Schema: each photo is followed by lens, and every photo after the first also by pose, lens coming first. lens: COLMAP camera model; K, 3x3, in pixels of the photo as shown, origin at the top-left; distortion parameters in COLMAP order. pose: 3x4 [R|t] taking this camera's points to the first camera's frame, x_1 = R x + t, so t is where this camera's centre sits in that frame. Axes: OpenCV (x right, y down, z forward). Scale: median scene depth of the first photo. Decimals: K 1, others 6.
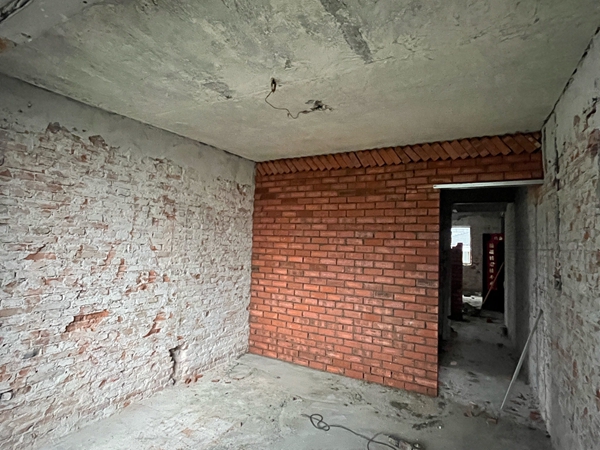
lens RADIAL K [[325.3, 0, 300.0], [0, 325.3, 225.0], [0, 0, 1]] dist [-0.003819, 0.000095]
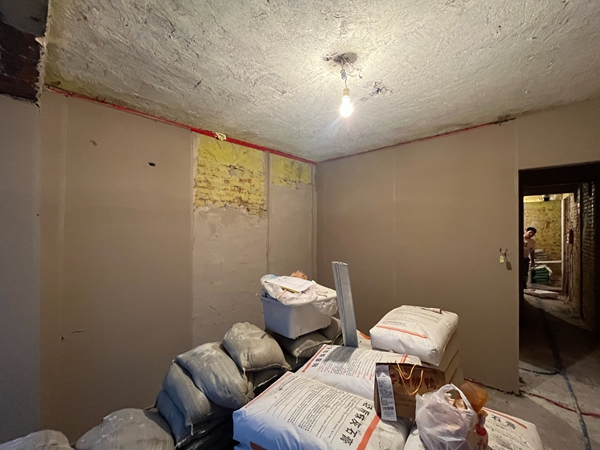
lens RADIAL K [[244.7, 0, 300.0], [0, 244.7, 225.0], [0, 0, 1]] dist [-0.000446, -0.000119]
pose [[0.973362, -0.039569, -0.225834, -0.013208], [0.047473, 0.998432, 0.029674, -0.008144], [0.224305, -0.039605, 0.973714, 0.201116]]
